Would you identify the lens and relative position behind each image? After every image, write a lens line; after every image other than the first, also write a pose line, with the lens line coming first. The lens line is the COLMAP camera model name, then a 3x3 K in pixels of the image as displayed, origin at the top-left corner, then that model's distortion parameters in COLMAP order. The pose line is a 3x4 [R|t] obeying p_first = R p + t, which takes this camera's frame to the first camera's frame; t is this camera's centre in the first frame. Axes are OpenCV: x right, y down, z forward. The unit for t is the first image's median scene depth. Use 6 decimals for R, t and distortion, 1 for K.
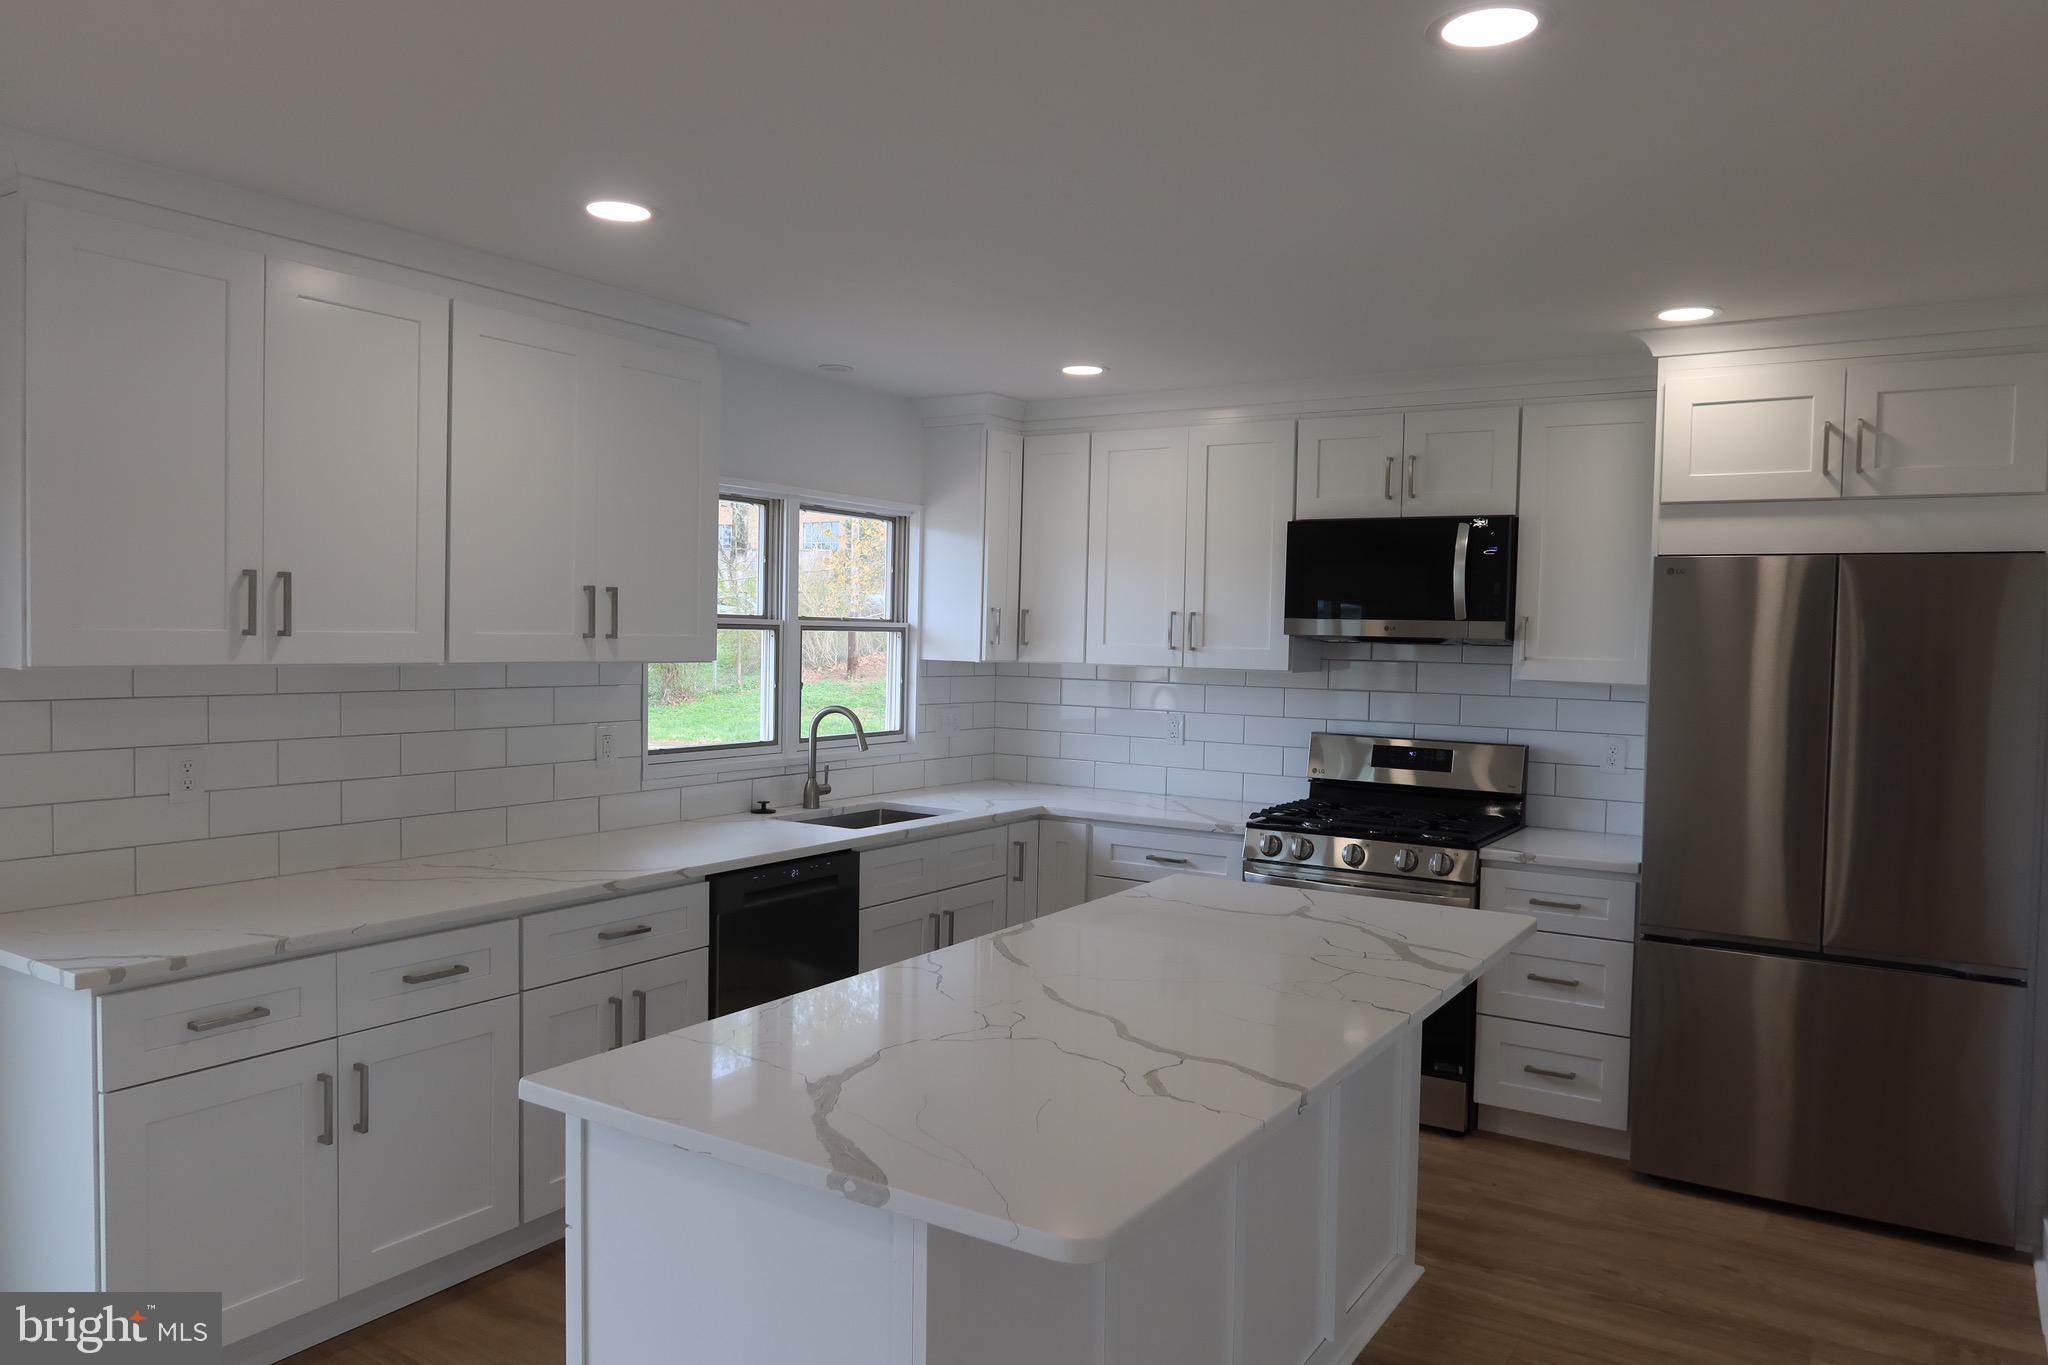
lens RADIAL K [[1382.6, 0, 1017.7], [0, 1382.6, 680.5], [0, 0, 1]] dist [-0.020419, 0.001297]
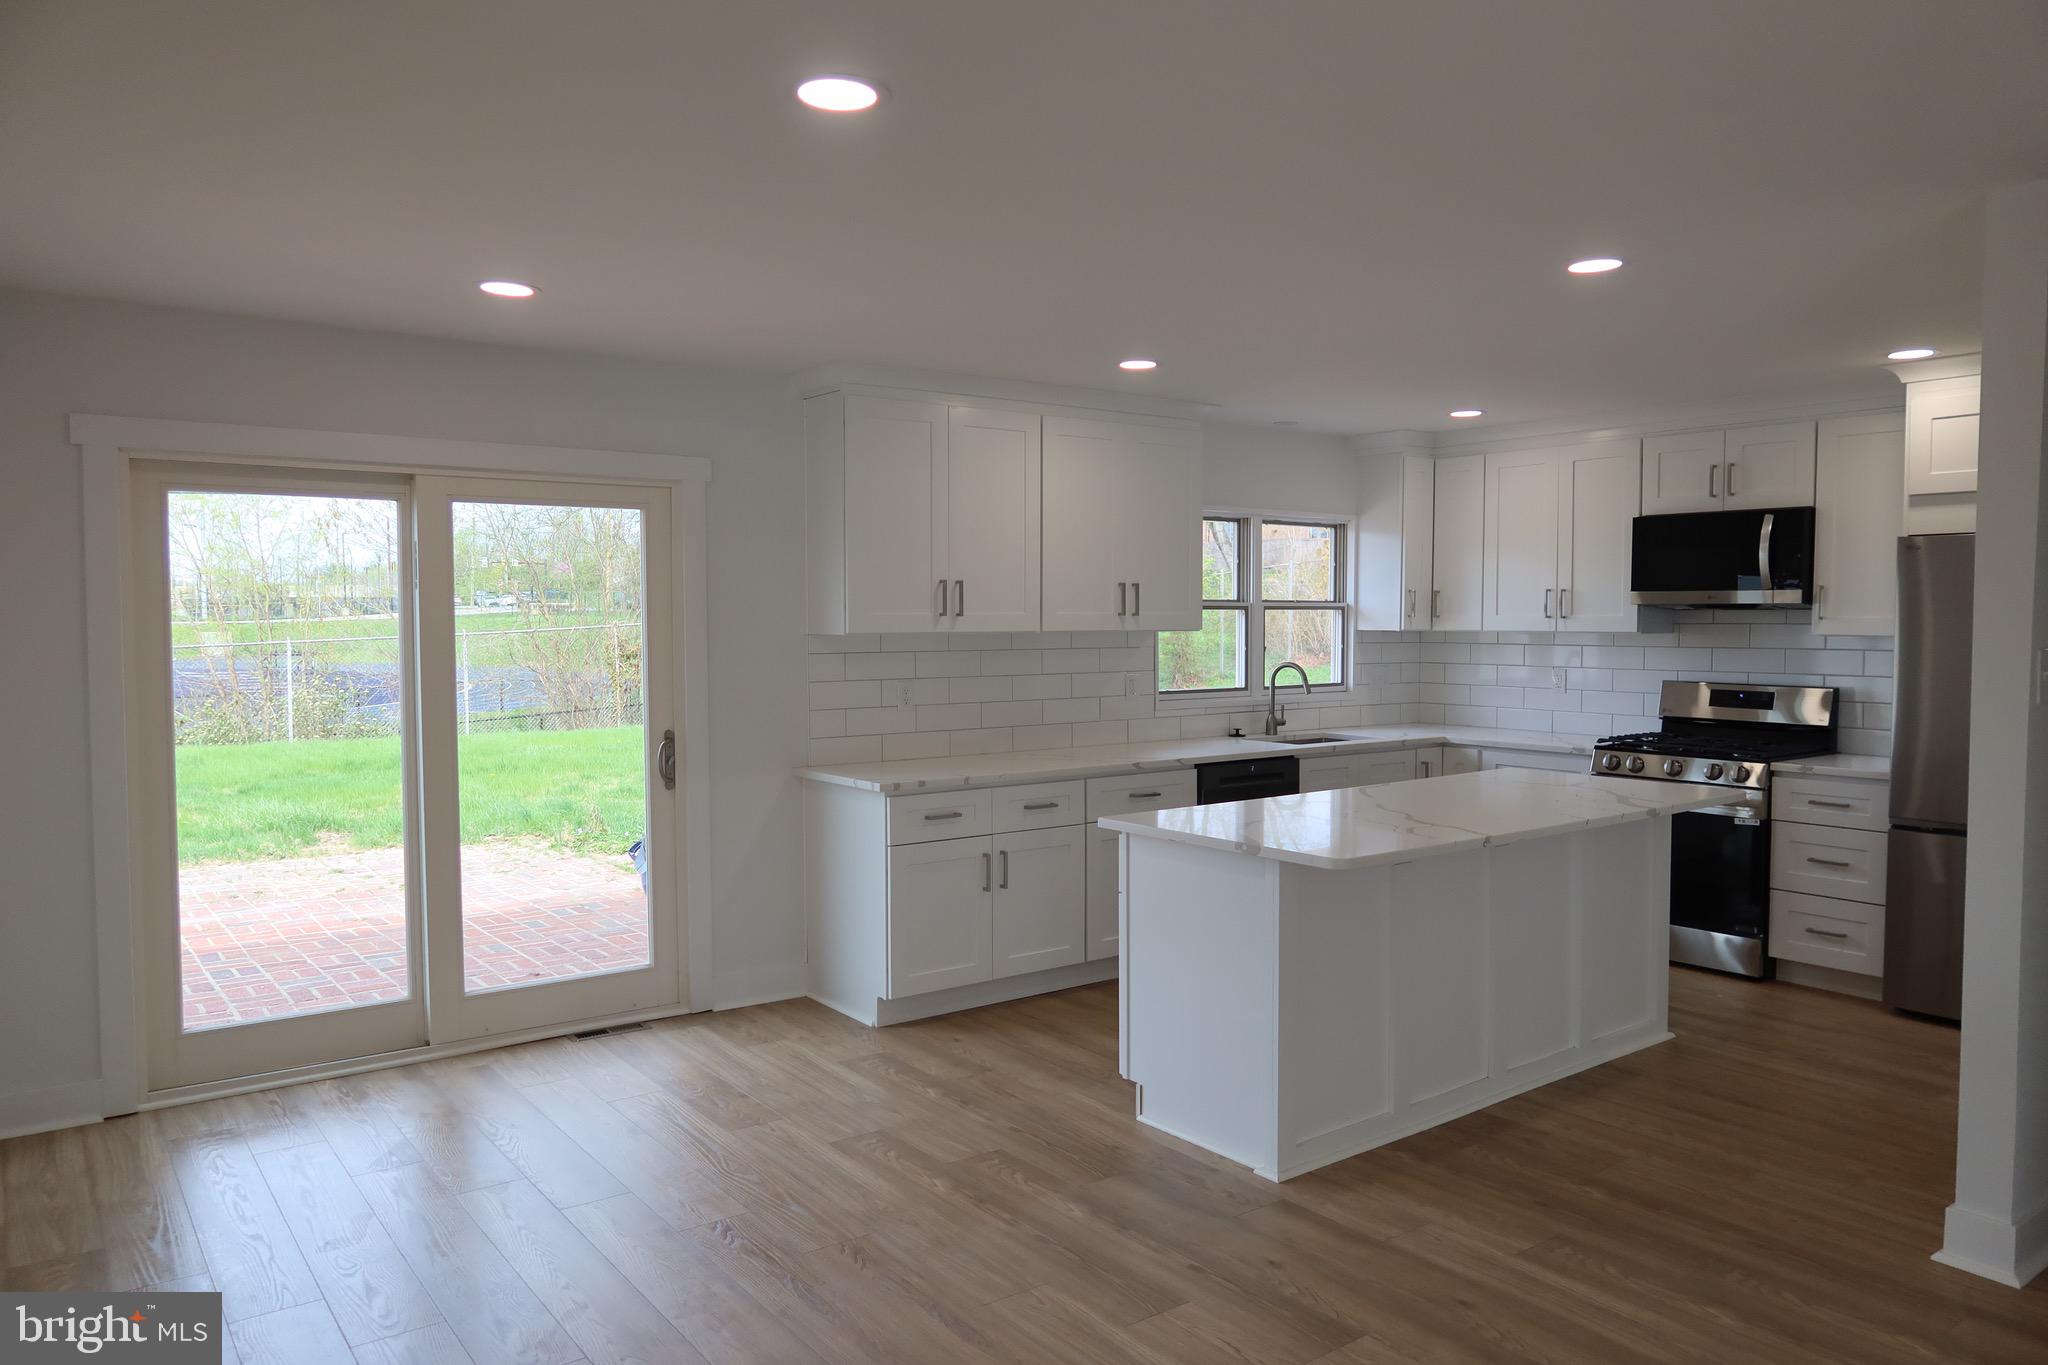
lens RADIAL K [[1382.6, 0, 1017.7], [0, 1382.6, 680.5], [0, 0, 1]] dist [-0.020419, 0.001297]
pose [[0.933810, -0.004650, -0.357738, 0.120193], [0.007445, 0.999952, 0.006437, 0.026860], [0.357691, -0.008674, 0.933800, -0.434719]]
